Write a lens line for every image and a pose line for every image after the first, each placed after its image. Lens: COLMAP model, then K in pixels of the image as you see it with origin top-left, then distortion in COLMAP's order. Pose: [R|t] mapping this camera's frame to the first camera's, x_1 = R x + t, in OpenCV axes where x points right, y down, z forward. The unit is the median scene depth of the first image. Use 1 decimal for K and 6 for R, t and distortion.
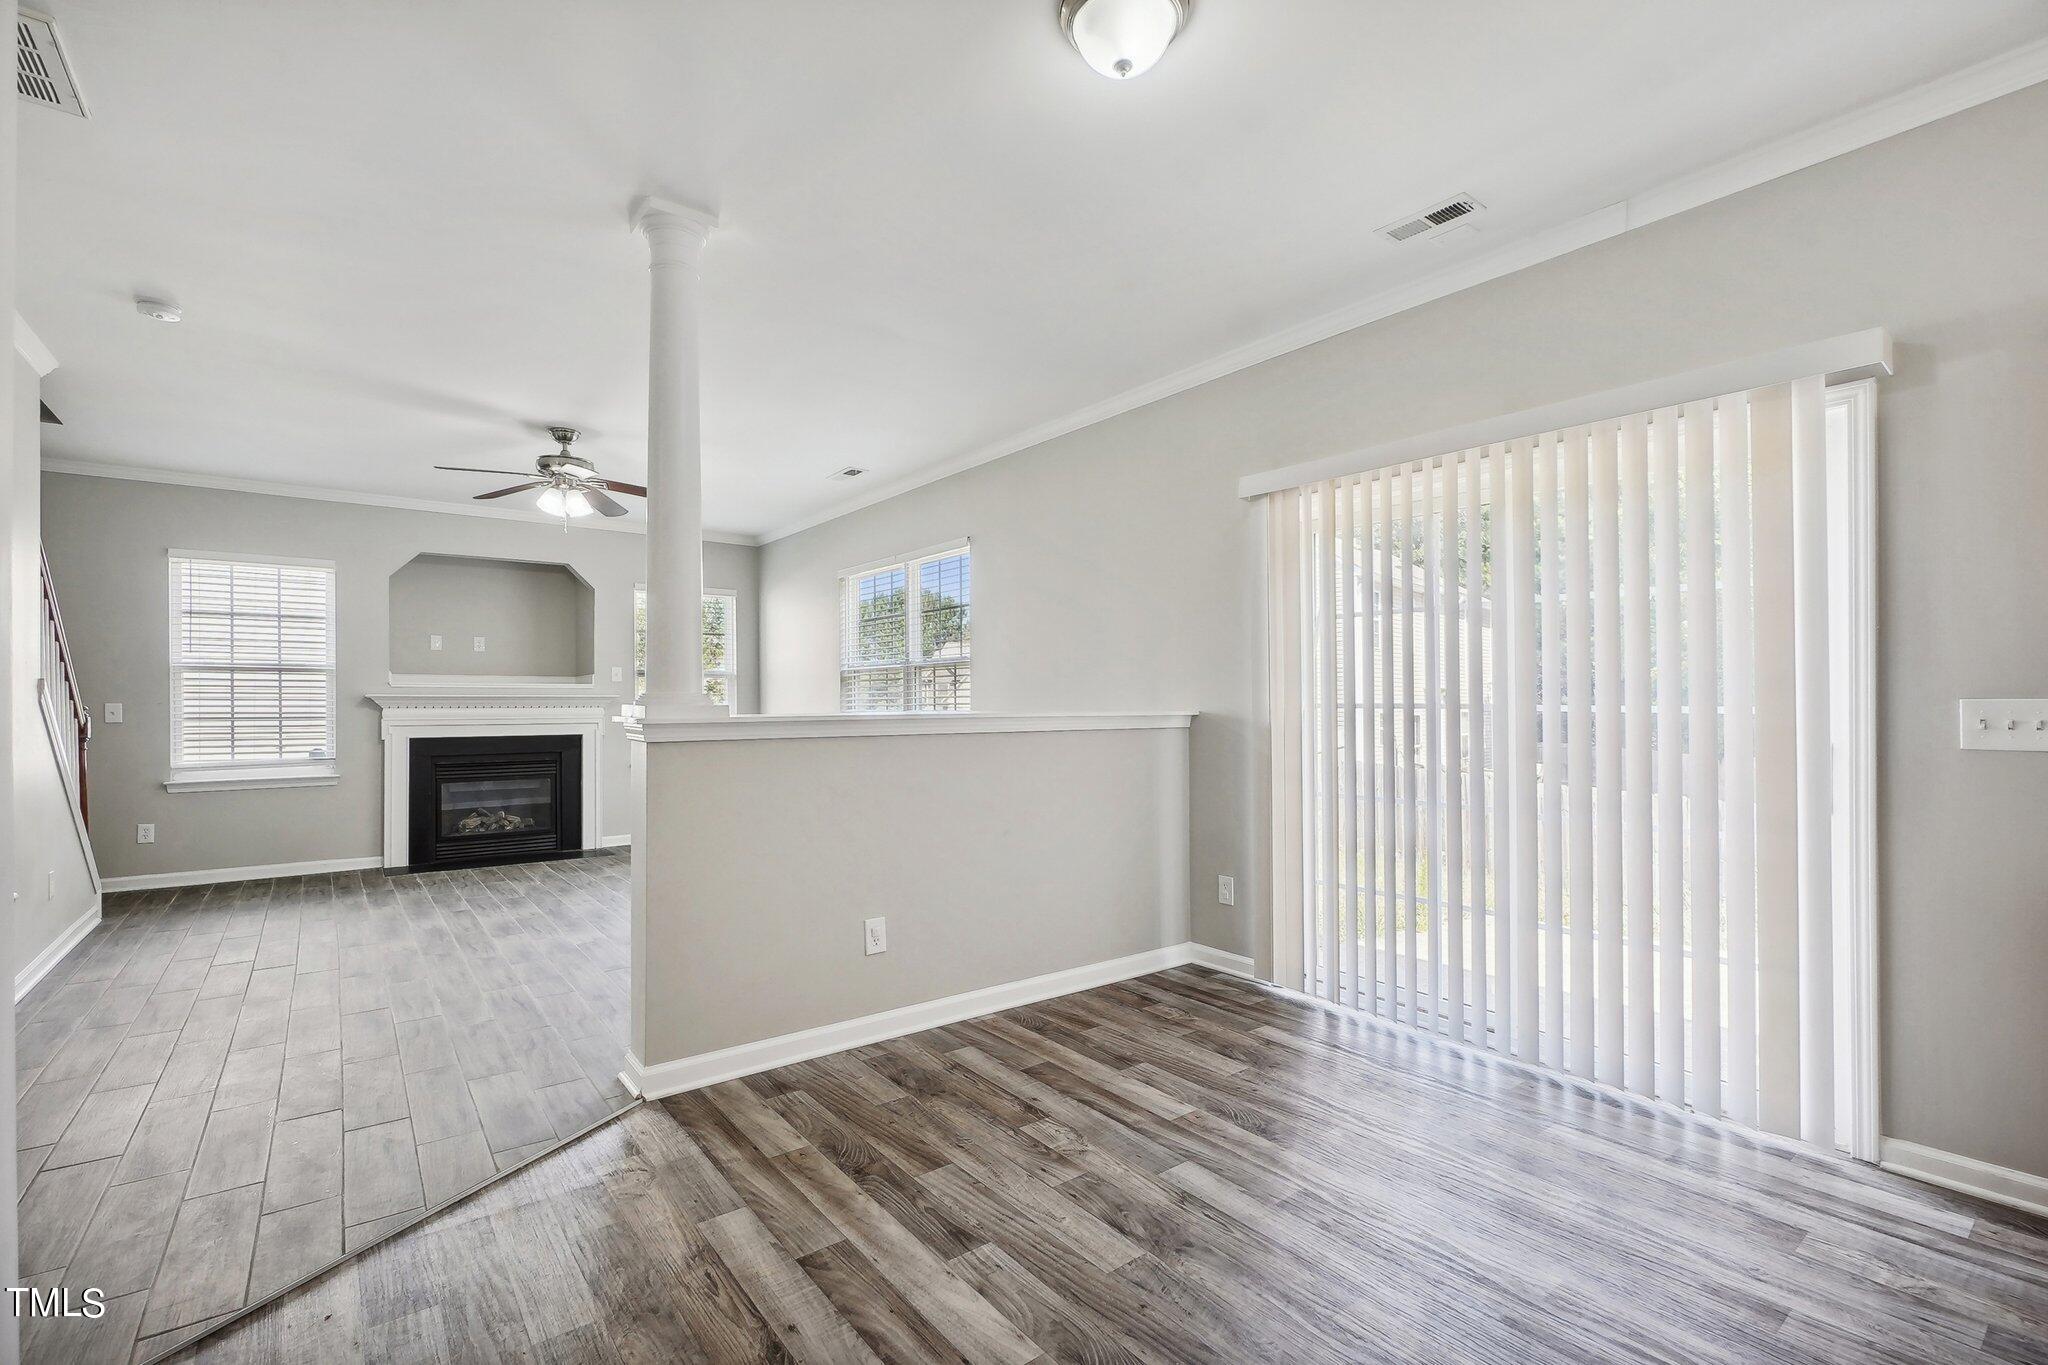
lens RADIAL K [[912.7, 0, 1047.0], [0, 912.7, 763.6], [0, 0, 1]] dist [0.004080, -0.001986]
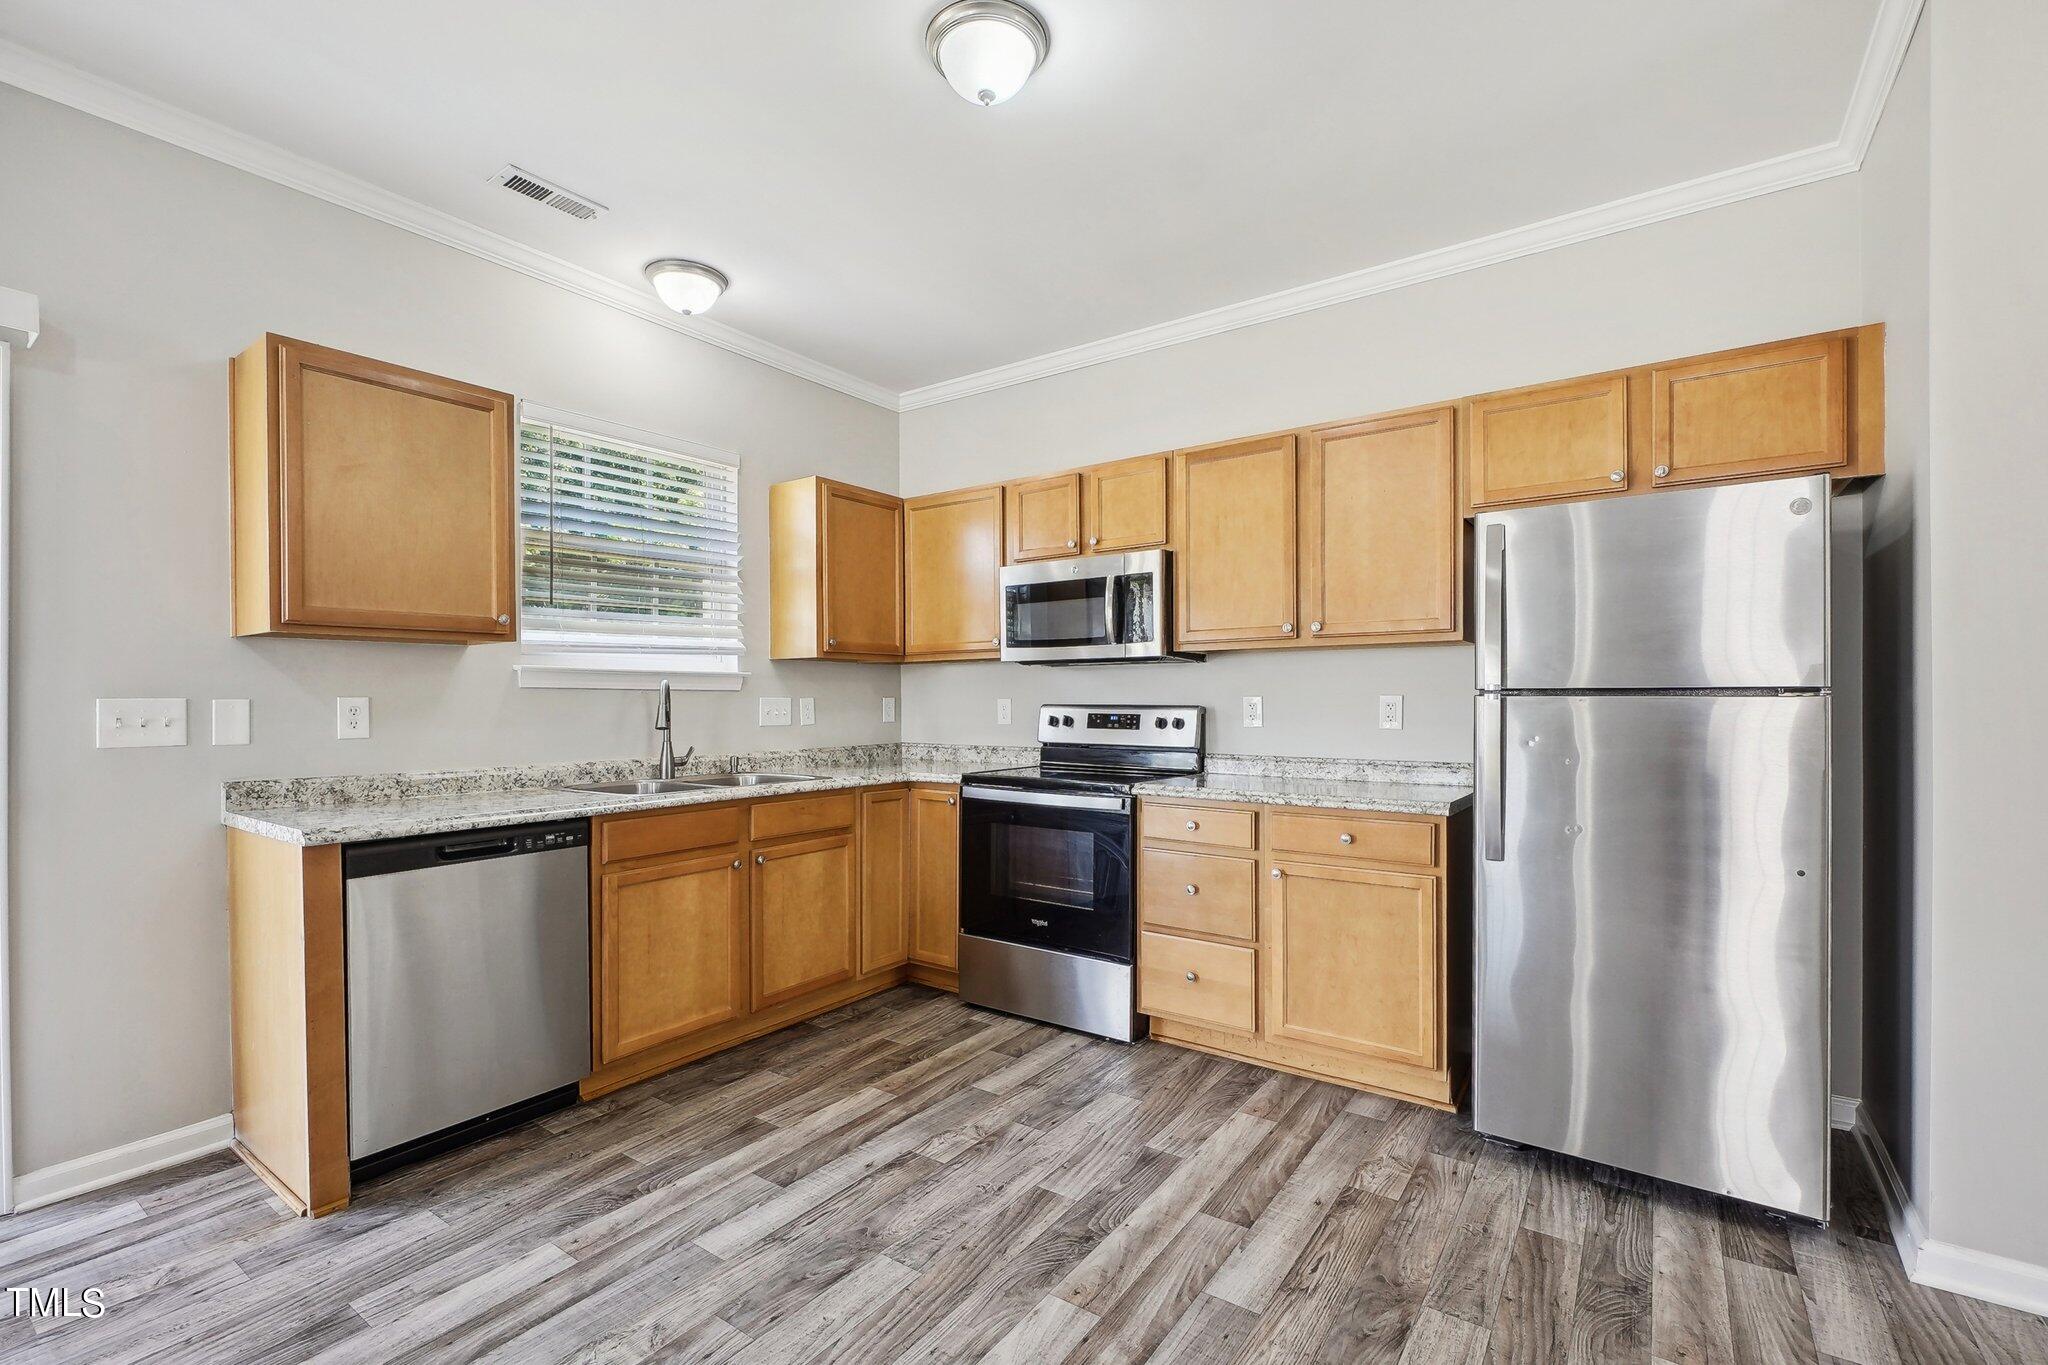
lens RADIAL K [[912.7, 0, 987.5], [0, 912.7, 695.6], [0, 0, 1]] dist [0.004080, -0.001986]
pose [[-0.268757, 0.011905, 0.963135, -0.978680], [0.059694, 0.998207, 0.004319, -0.075387], [-0.961357, 0.058655, -0.268985, 1.236235]]
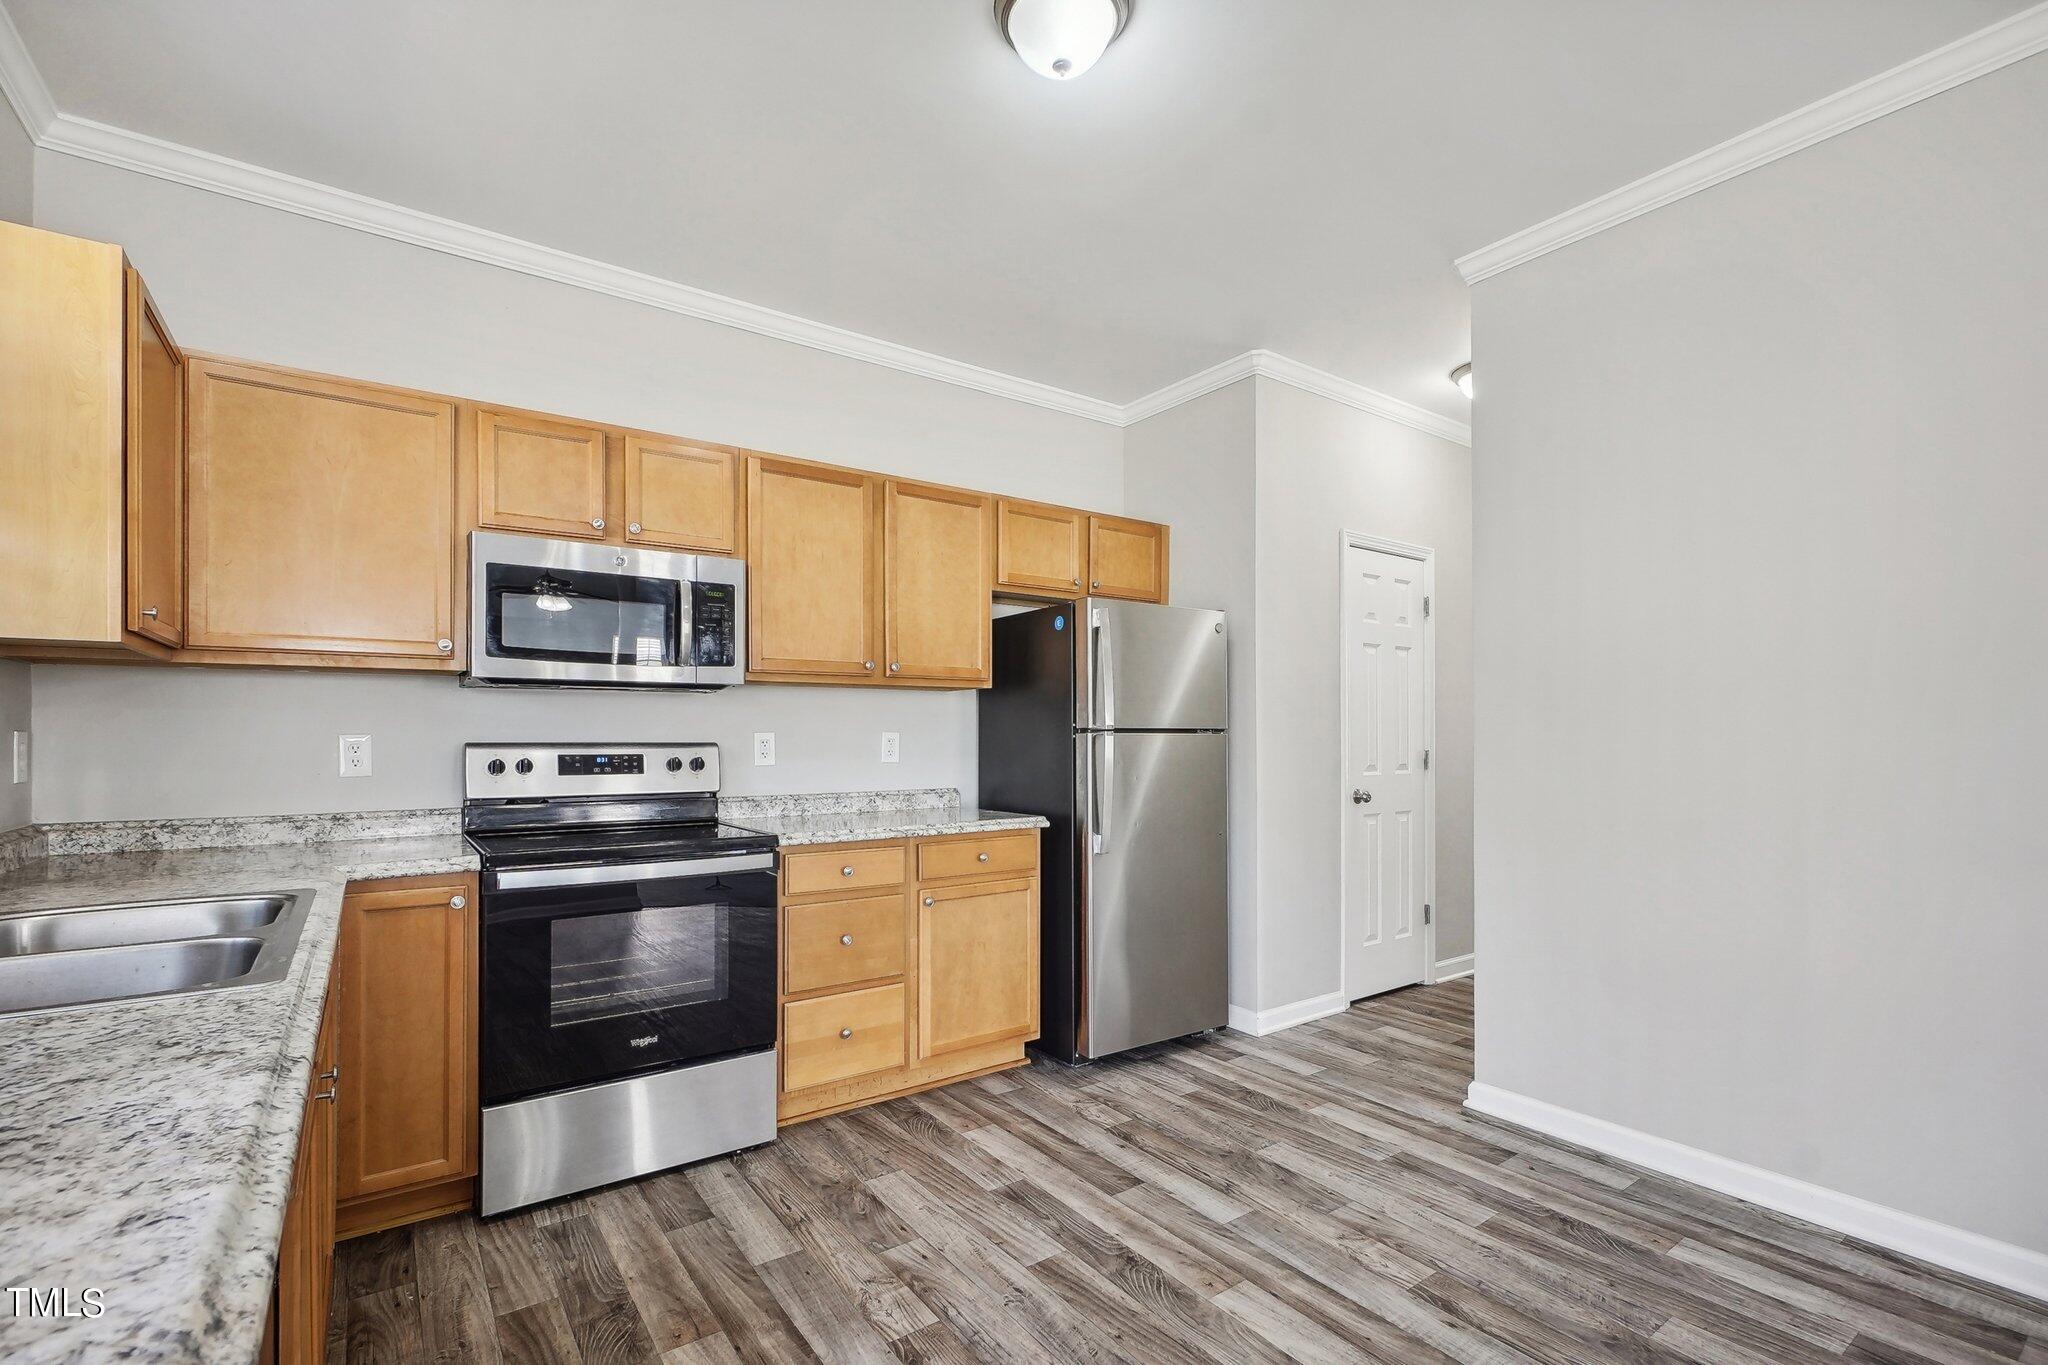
lens RADIAL K [[912.7, 0, 1053.0], [0, 912.7, 727.1], [0, 0, 1]] dist [0.004080, -0.001986]
pose [[-0.999463, 0.007793, 0.031832, -0.155554], [0.009367, 0.998725, 0.049612, -0.114482], [-0.031405, 0.049884, -0.998261, 1.785153]]
